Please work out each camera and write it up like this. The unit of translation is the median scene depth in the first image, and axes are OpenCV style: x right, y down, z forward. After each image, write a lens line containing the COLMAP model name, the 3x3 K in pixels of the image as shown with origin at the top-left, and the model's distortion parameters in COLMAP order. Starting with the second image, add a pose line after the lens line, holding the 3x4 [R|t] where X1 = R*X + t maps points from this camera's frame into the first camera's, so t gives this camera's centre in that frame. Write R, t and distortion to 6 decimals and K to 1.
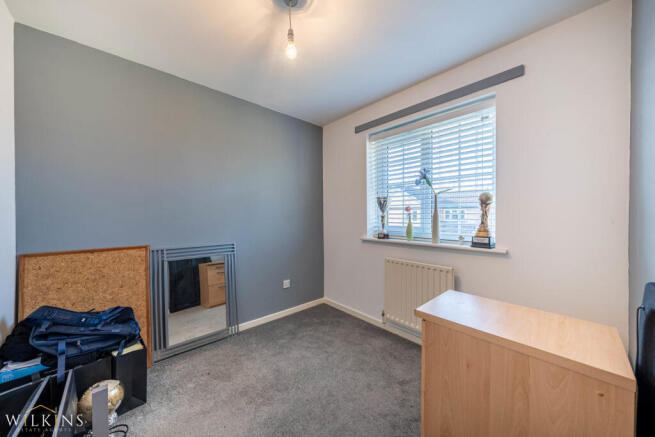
lens RADIAL K [[228.1, 0, 327.5], [0, 228.1, 218.5], [0, 0, 1]] dist [-0.000248, -0.000024]
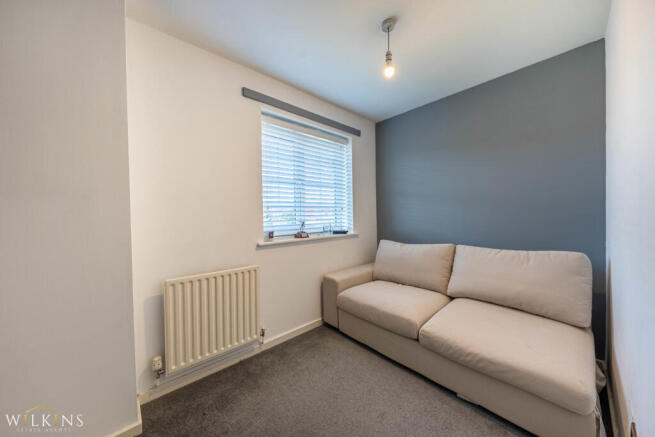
lens RADIAL K [[228.1, 0, 327.5], [0, 228.1, 218.5], [0, 0, 1]] dist [-0.000248, -0.000024]
pose [[0.013940, -0.022590, 0.999648, -0.697341], [0.013885, 0.999653, 0.022396, -0.009319], [-0.999806, 0.013568, 0.014249, 0.872638]]
